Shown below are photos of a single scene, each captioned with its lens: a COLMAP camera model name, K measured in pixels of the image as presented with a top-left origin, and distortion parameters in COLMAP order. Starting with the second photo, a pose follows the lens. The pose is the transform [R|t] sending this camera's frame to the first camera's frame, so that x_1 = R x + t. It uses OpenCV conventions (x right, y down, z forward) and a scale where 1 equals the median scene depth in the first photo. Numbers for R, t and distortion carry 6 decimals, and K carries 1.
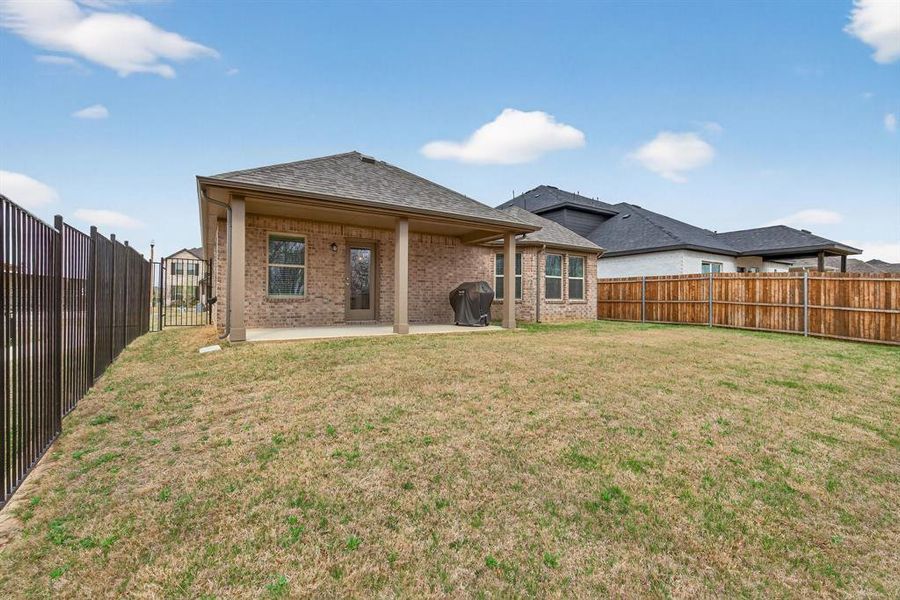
lens RADIAL K [[407.3, 0, 450.0], [0, 407.3, 300.0], [0, 0, 1]] dist [-0.002592, -0.000538]
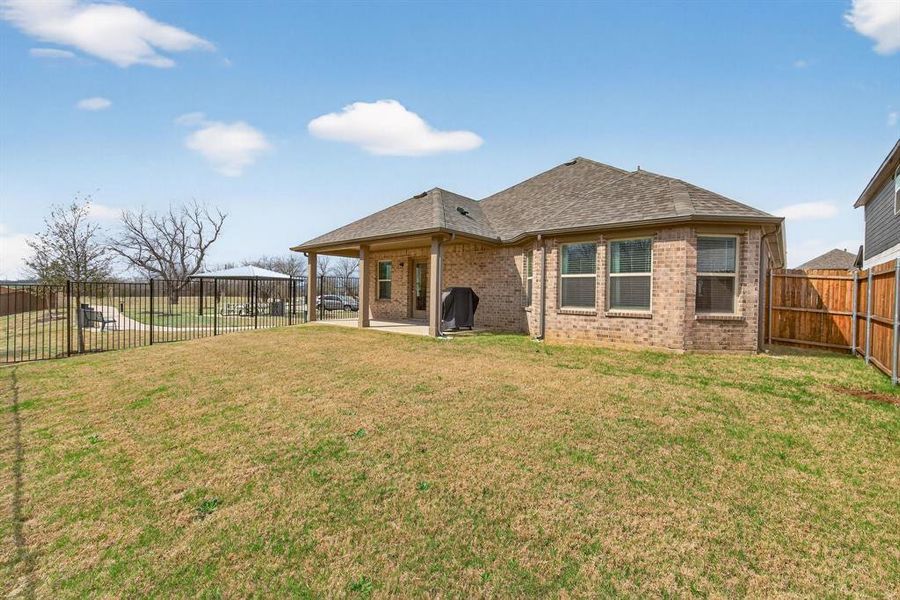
lens RADIAL K [[389.7, 0, 454.4], [0, 389.7, 291.6], [0, 0, 1]] dist [0.001439, 0.000549]
pose [[0.278379, -0.010415, -0.960415, 0.861012], [-0.014361, 0.999784, -0.015004, -0.017625], [0.960364, 0.017970, 0.278169, 0.641138]]
